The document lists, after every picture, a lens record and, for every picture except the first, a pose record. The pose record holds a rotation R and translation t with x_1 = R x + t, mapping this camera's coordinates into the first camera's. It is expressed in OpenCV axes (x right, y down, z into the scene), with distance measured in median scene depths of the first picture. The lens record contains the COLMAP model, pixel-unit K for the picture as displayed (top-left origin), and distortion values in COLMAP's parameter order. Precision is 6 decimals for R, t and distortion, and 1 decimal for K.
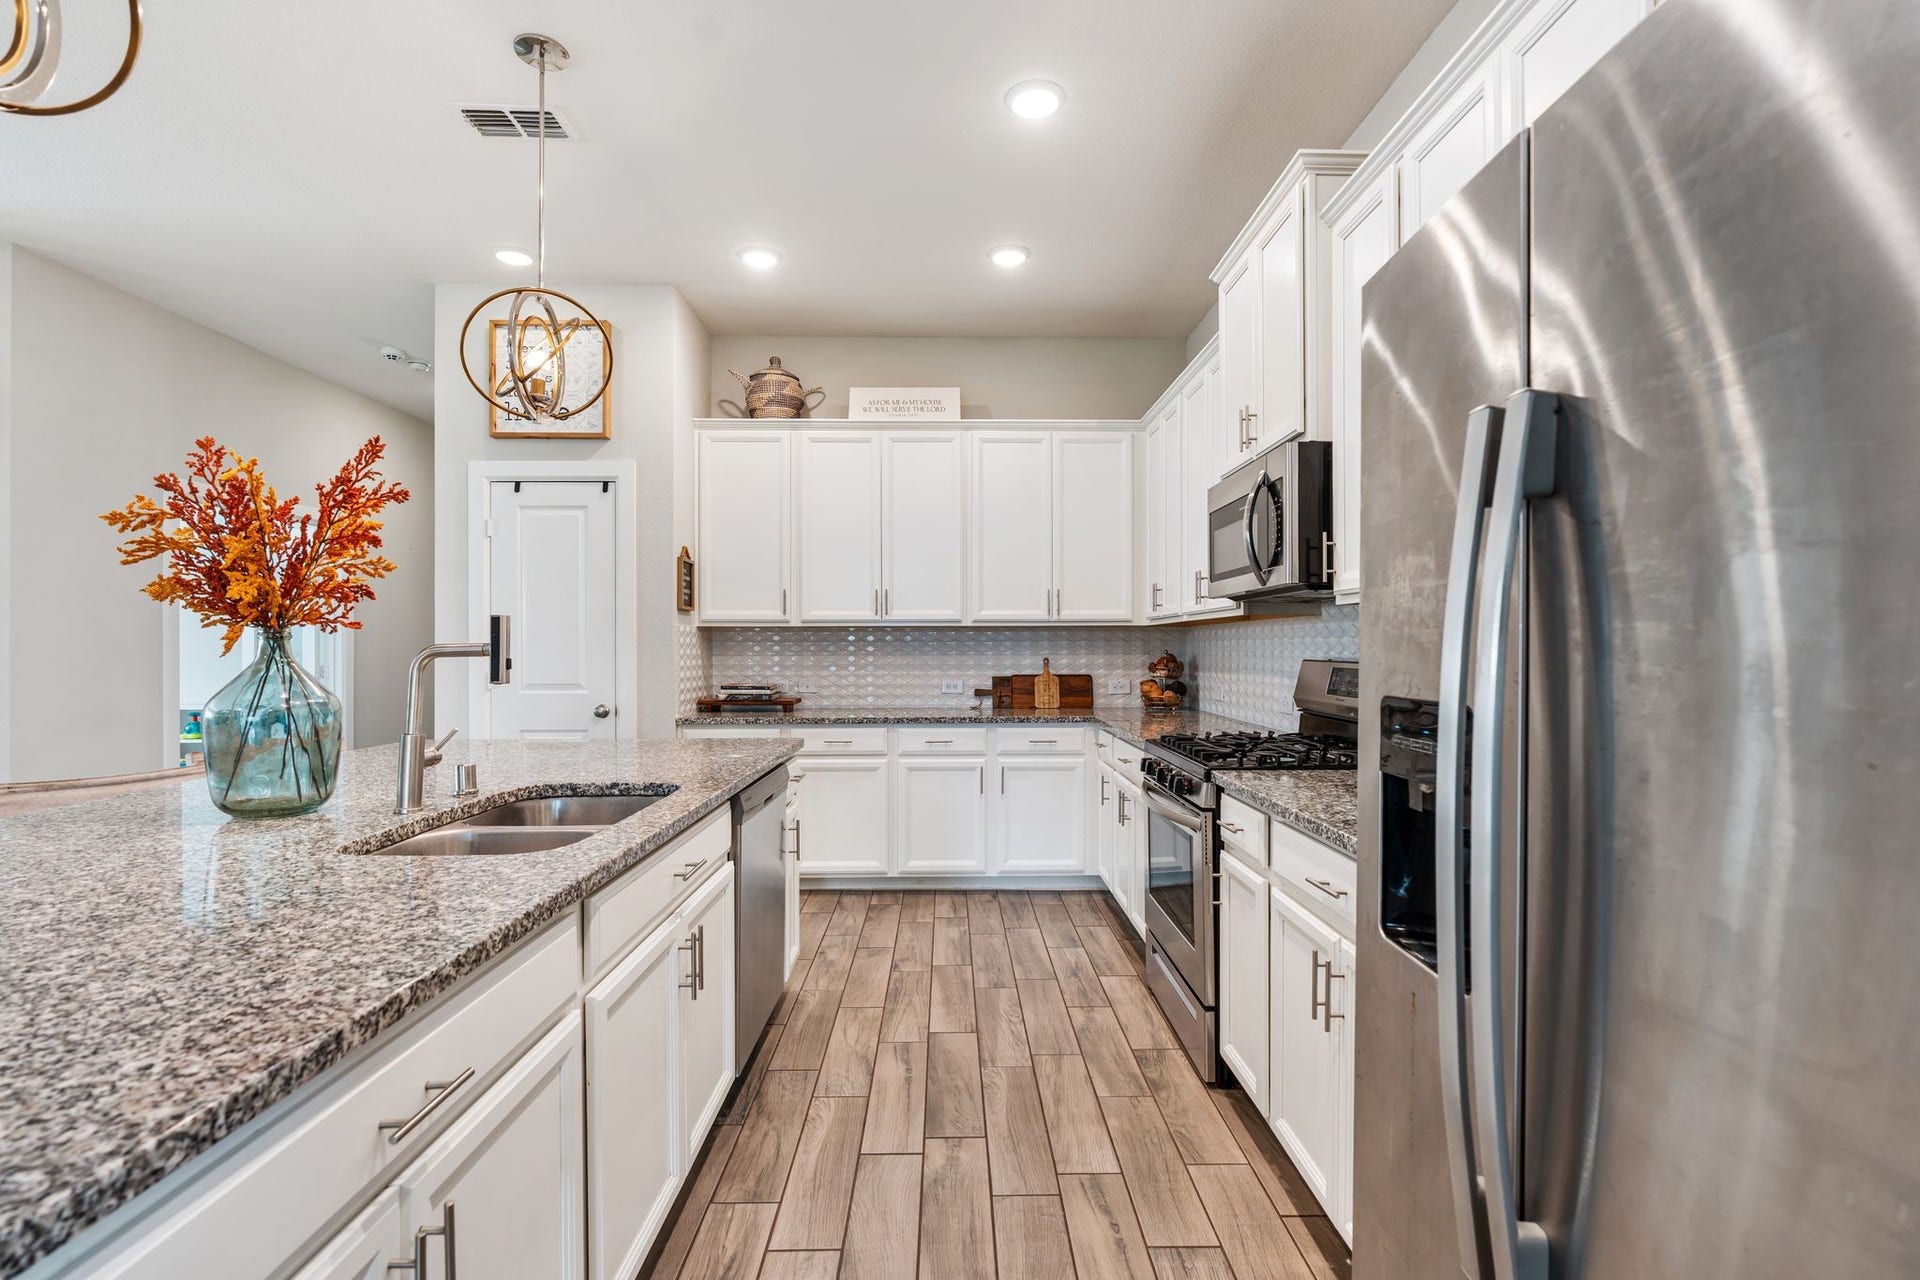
lens RADIAL K [[863.3, 0, 963.8], [0, 863.3, 660.7], [0, 0, 1]] dist [-0.009346, 0.004841]
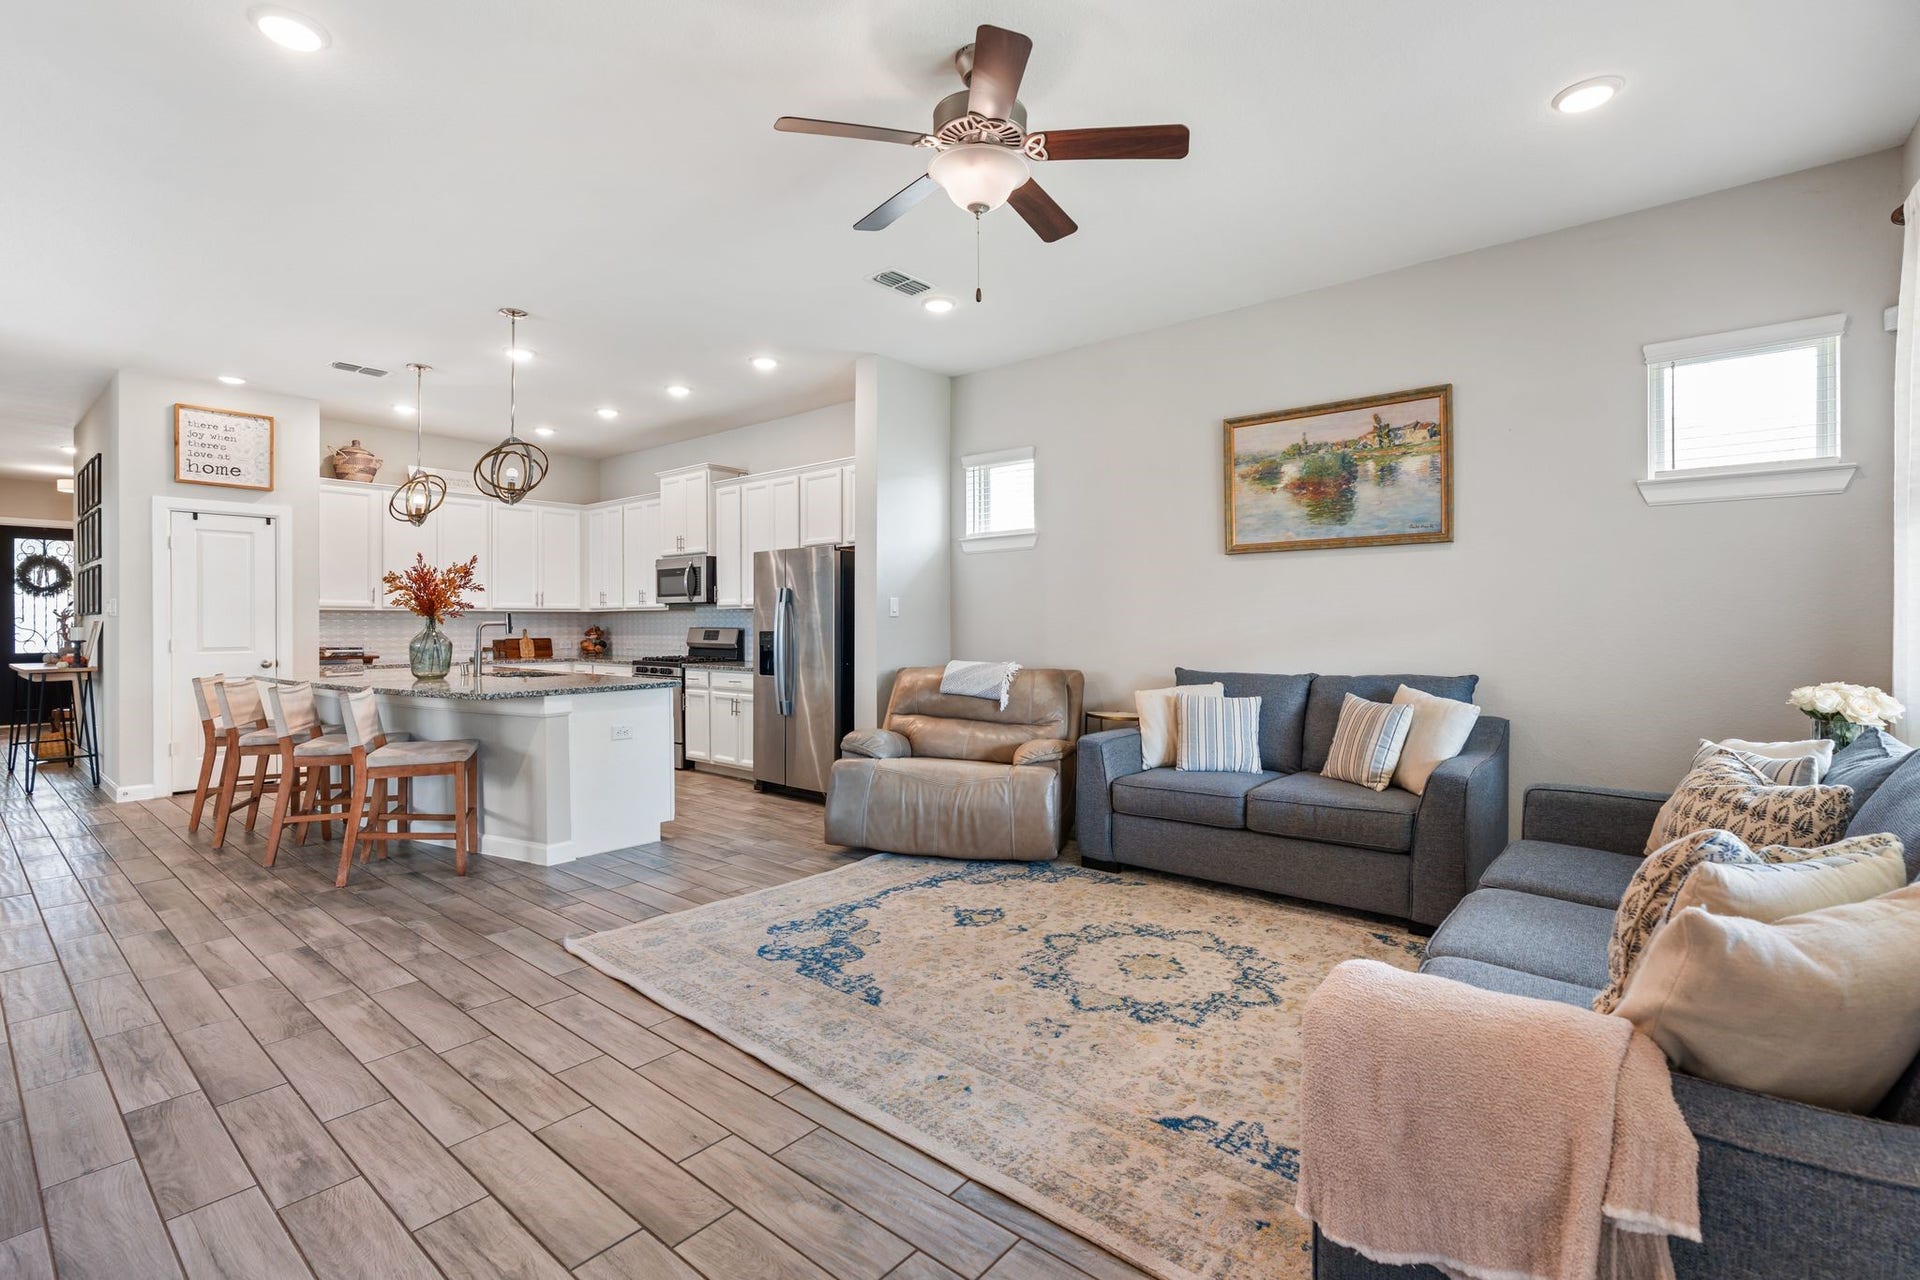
lens RADIAL K [[863.3, 0, 947.3], [0, 863.3, 631.6], [0, 0, 1]] dist [-0.009346, 0.004841]
pose [[0.657252, -0.008886, 0.753618, -0.737986], [0.013768, 0.999905, -0.000217, 0.015820], [-0.753545, 0.010519, 0.657312, -0.901078]]
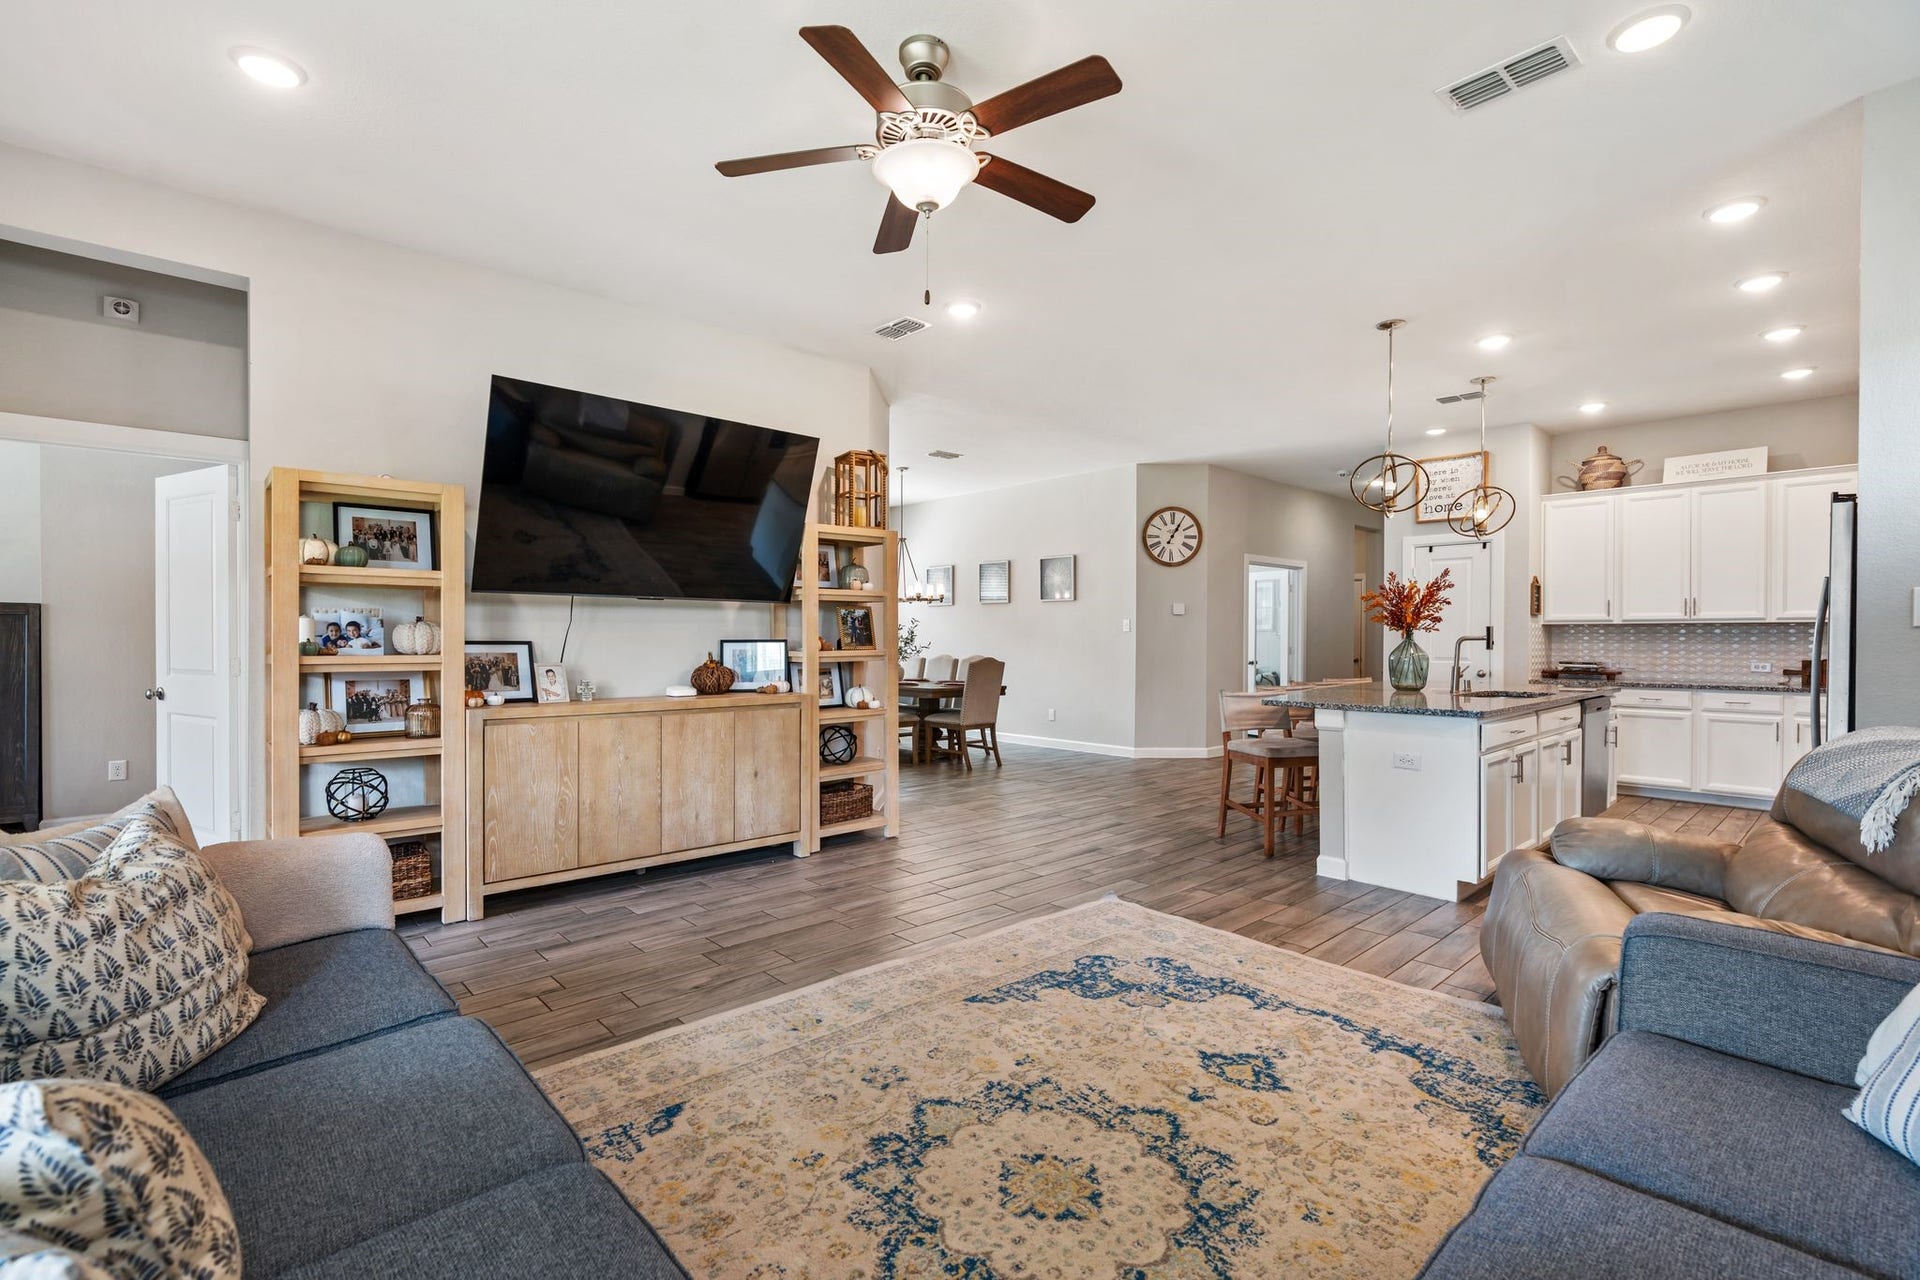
lens RADIAL K [[863.3, 0, 965.3], [0, 863.3, 642.9], [0, 0, 1]] dist [-0.009346, 0.004841]
pose [[0.670800, 0.007791, -0.741597, 0.163489], [-0.014149, 0.999897, -0.002293, 0.014087], [0.741503, 0.012031, 0.670841, -0.893146]]
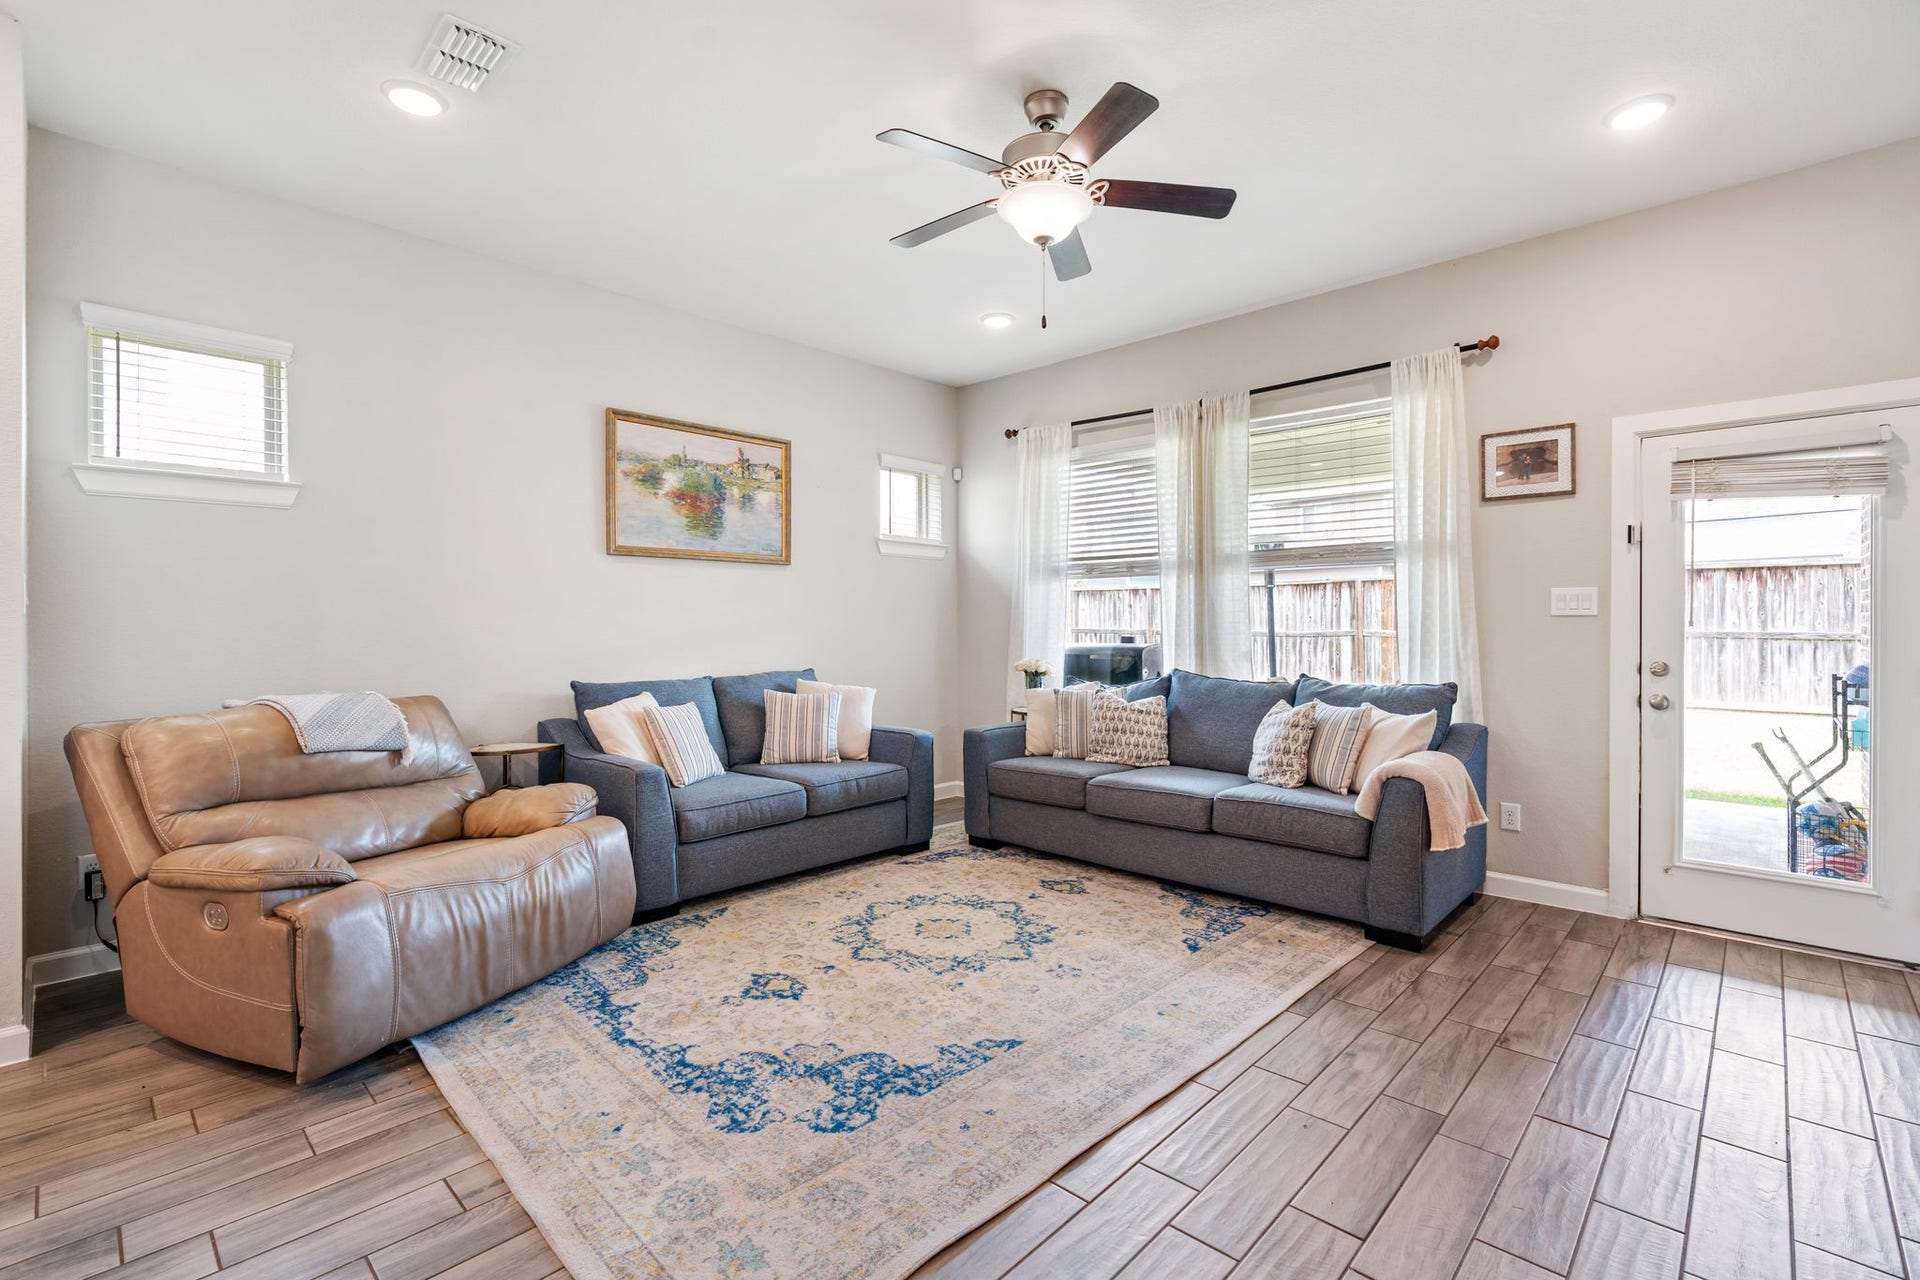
lens RADIAL K [[863.3, 0, 957.8], [0, 863.3, 644.5], [0, 0, 1]] dist [-0.009346, 0.004841]
pose [[-0.713996, -0.012999, 0.700029, -0.674543], [0.011259, 0.999485, 0.030044, 0.002046], [-0.700059, 0.029332, -0.713482, -0.033578]]
